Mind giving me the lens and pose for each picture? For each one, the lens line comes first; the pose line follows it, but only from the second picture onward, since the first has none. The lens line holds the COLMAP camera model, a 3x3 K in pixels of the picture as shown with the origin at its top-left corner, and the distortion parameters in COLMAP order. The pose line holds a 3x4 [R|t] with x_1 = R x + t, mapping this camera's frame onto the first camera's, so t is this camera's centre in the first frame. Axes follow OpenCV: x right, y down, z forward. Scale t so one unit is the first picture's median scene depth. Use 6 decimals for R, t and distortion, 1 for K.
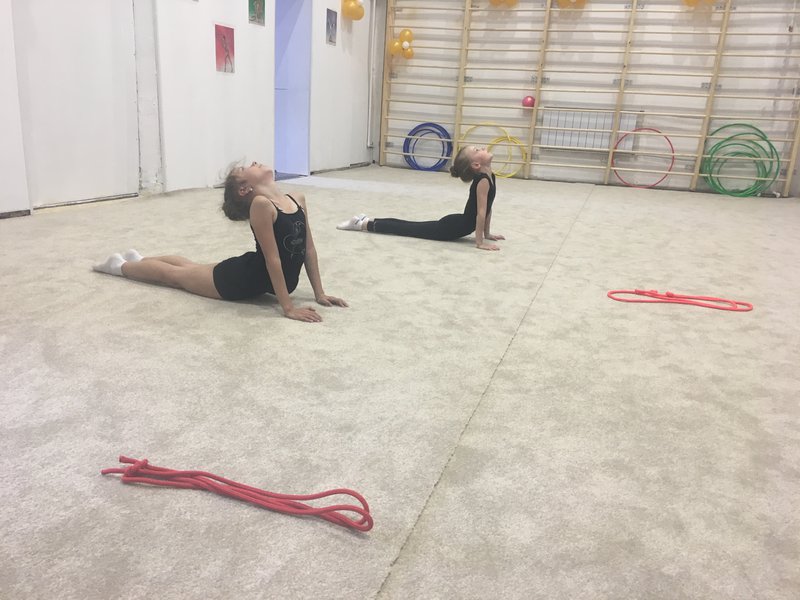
lens RADIAL K [[681.0, 0, 399.0], [0, 681.0, 327.7], [0, 0, 1]] dist [0.078250, -0.091898]
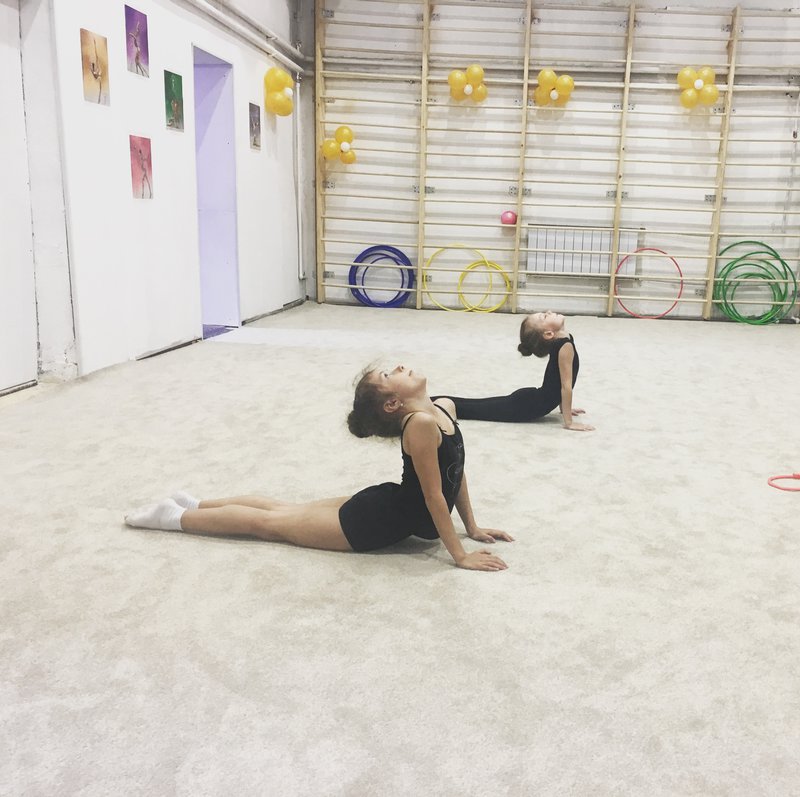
lens RADIAL K [[961.9, 0, 400.0], [0, 961.9, 398.5], [0, 0, 1]] dist [0.053064, 0.010247]
pose [[0.950569, -0.083698, 0.299021, -0.296379], [0.101131, 0.993931, -0.043281, -0.090673], [-0.293583, 0.071382, 0.953265, -0.010829]]
